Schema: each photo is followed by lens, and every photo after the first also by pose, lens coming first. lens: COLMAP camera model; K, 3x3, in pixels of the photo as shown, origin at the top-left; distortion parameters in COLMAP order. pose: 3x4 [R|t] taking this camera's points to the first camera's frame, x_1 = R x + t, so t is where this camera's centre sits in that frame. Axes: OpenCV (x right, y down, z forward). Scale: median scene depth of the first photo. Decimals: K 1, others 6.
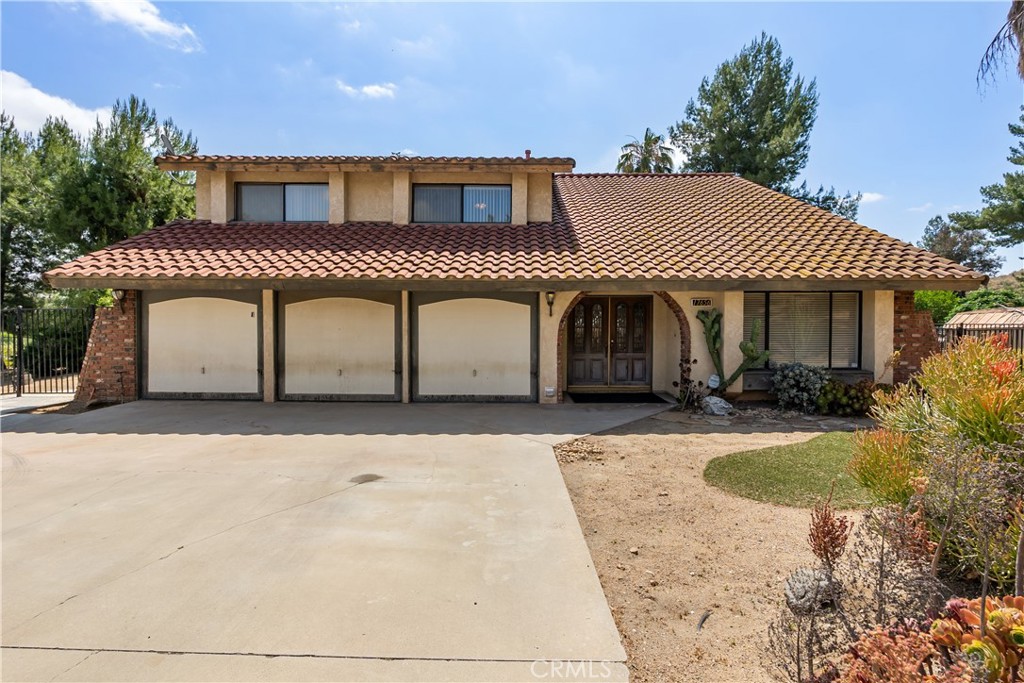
lens RADIAL K [[477.9, 0, 509.7], [0, 477.9, 307.3], [0, 0, 1]] dist [-0.005858, -0.000684]
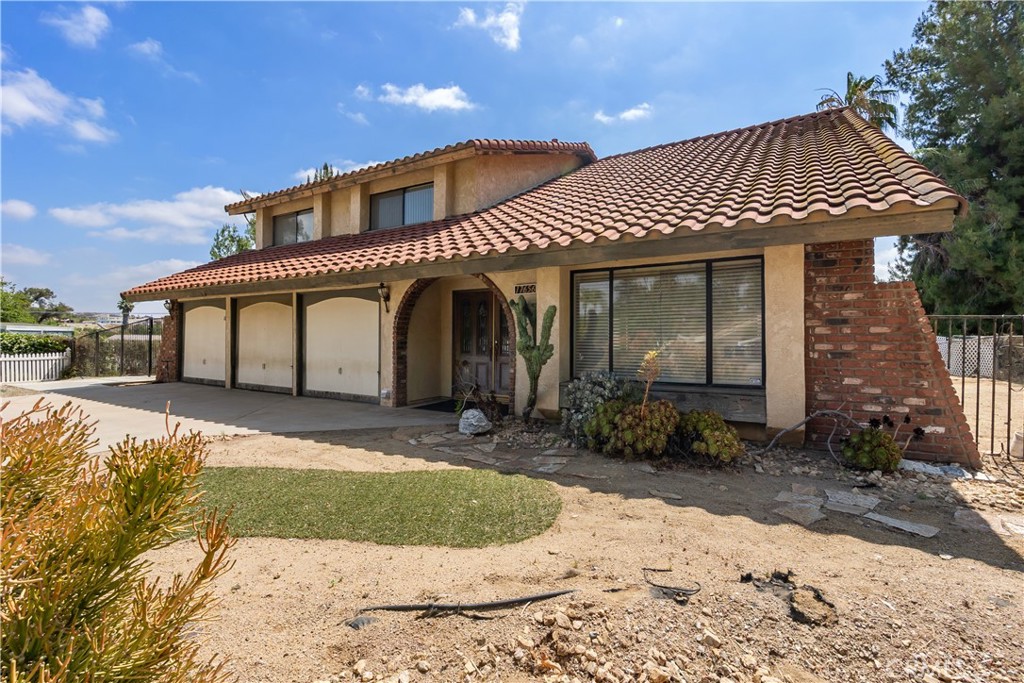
lens RADIAL K [[451.7, 0, 514.8], [0, 451.7, 337.8], [0, 0, 1]] dist [-0.001139, -0.000353]
pose [[0.857933, -0.001391, -0.513759, 0.729993], [0.019345, 0.999375, 0.029599, 0.045319], [0.513397, -0.035333, 0.857424, 0.370171]]
